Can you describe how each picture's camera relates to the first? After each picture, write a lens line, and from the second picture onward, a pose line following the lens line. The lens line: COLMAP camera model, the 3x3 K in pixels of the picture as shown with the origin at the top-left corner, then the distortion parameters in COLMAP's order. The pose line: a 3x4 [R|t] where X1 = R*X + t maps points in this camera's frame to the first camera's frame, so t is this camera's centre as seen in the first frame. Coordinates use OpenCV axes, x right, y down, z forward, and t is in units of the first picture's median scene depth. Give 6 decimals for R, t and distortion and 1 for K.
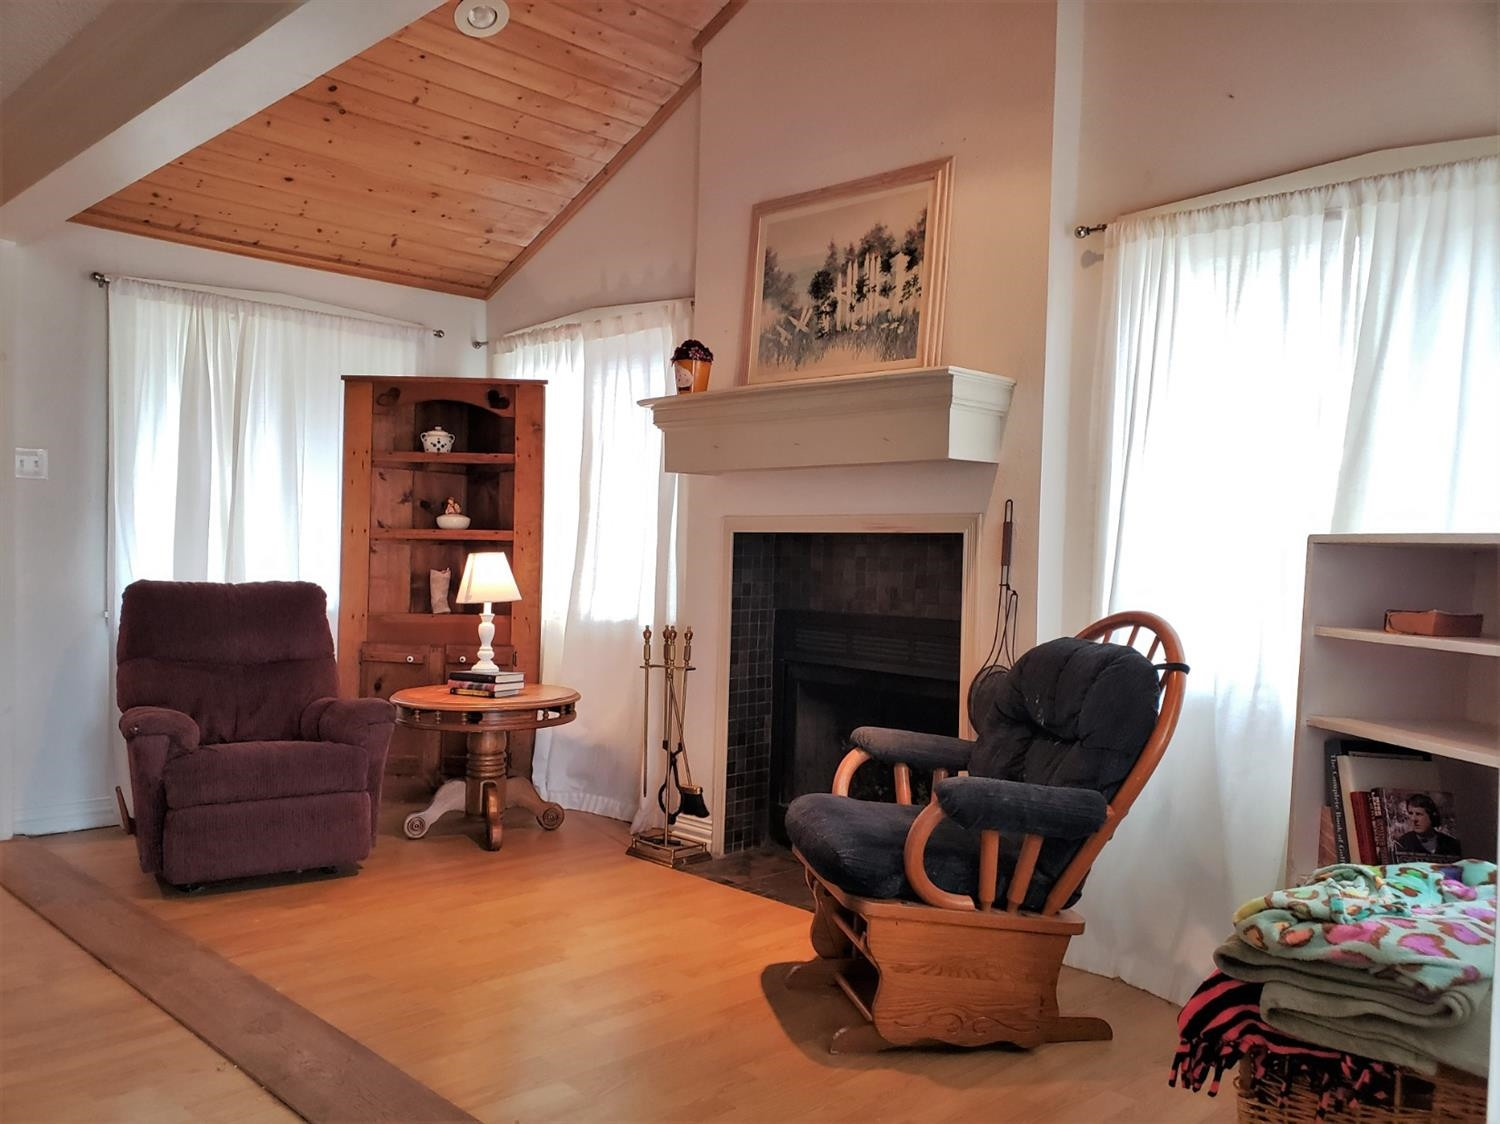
lens RADIAL K [[1203.6, 0, 751.9], [0, 1203.6, 547.8], [0, 0, 1]] dist [0.008680, 0.044926]
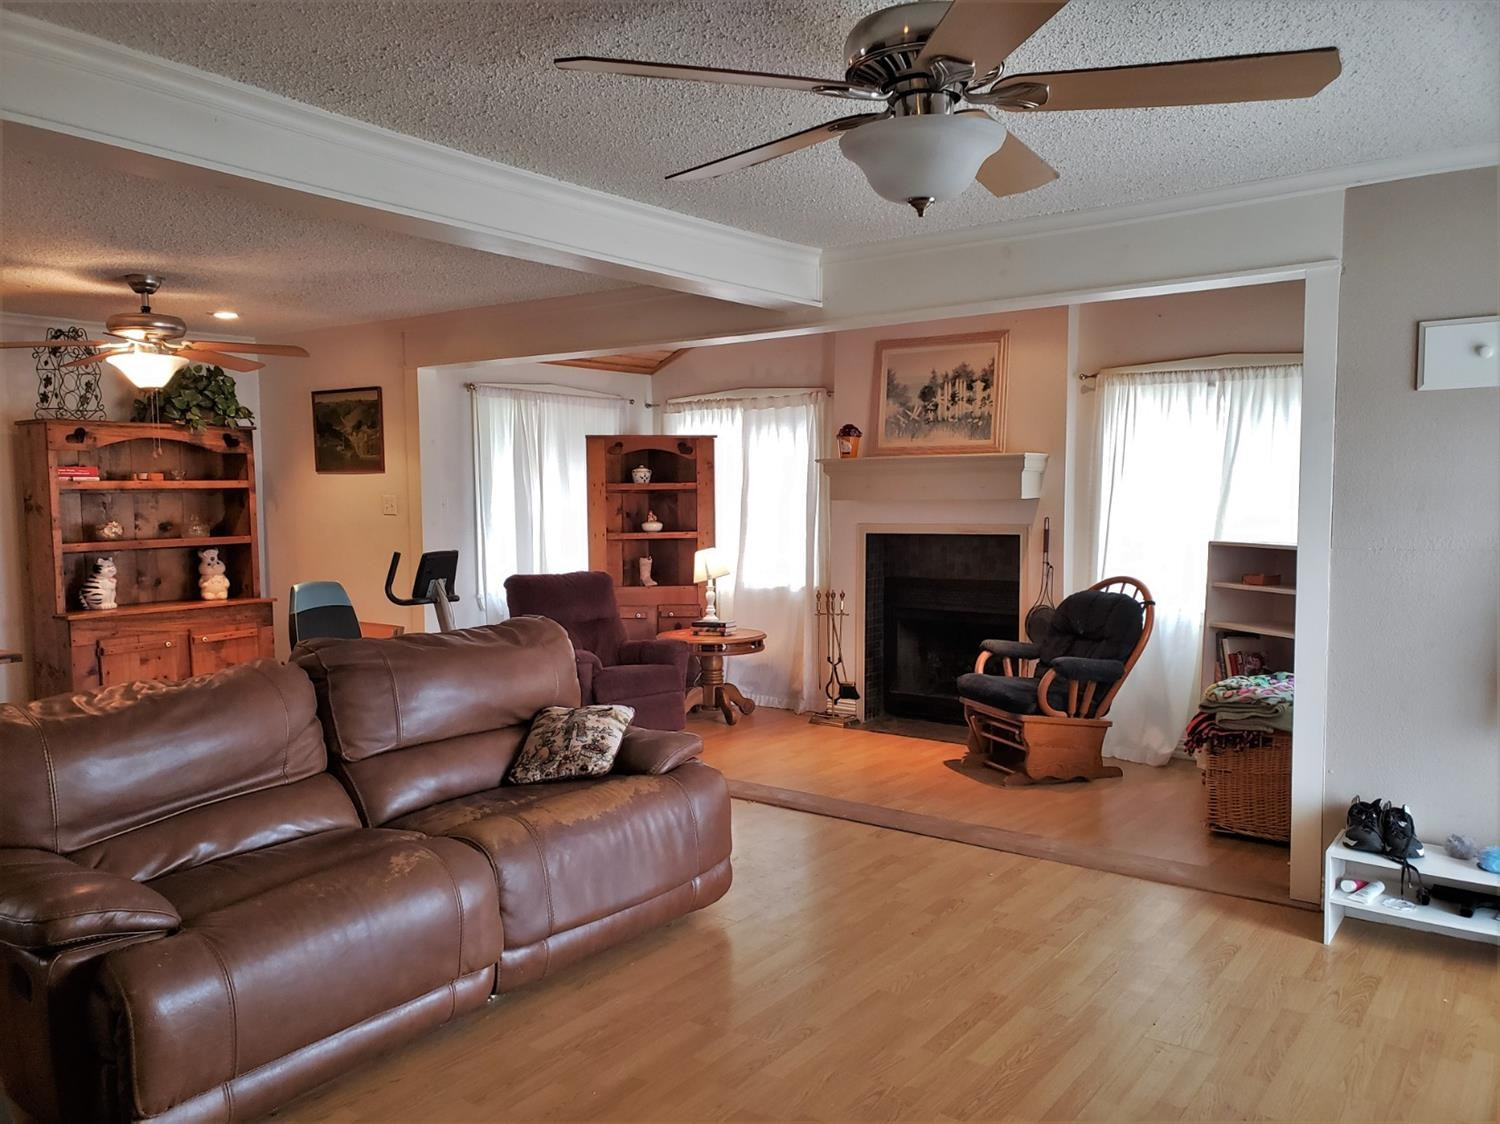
lens RADIAL K [[1137.8, 0, 751.3], [0, 1137.8, 553.4], [0, 0, 1]] dist [-0.020722, 0.007307]
pose [[0.991827, -0.038156, 0.121754, -0.425288], [0.032042, 0.998144, 0.051785, -0.082765], [-0.123504, -0.047460, 0.991209, -0.652235]]
